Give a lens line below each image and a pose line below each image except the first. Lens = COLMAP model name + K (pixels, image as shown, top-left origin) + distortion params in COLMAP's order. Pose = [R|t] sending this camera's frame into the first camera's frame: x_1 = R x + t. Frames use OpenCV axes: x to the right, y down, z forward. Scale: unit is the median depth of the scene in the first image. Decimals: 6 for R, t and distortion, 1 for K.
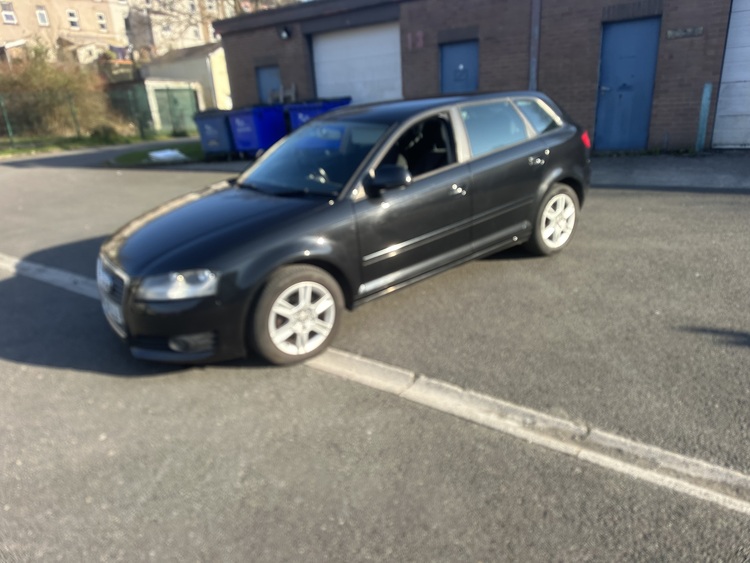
lens RADIAL K [[521.1, 0, 372.9], [0, 521.1, 283.0], [0, 0, 1]] dist [0.115449, -0.112318]
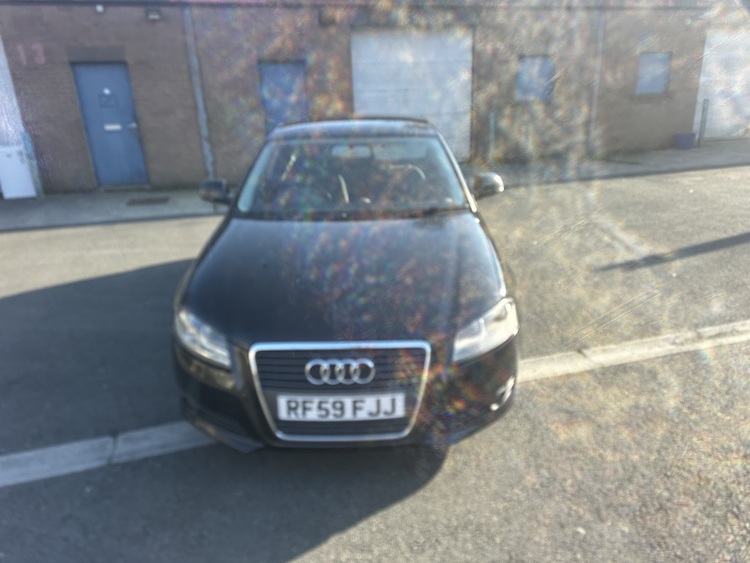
lens RADIAL K [[521.1, 0, 372.9], [0, 521.1, 283.0], [0, 0, 1]] dist [0.115449, -0.112318]
pose [[0.597347, -0.219031, 0.771494, -0.328520], [0.267254, 0.961363, 0.066009, -0.051687], [-0.756143, 0.166754, 0.632804, 0.182517]]
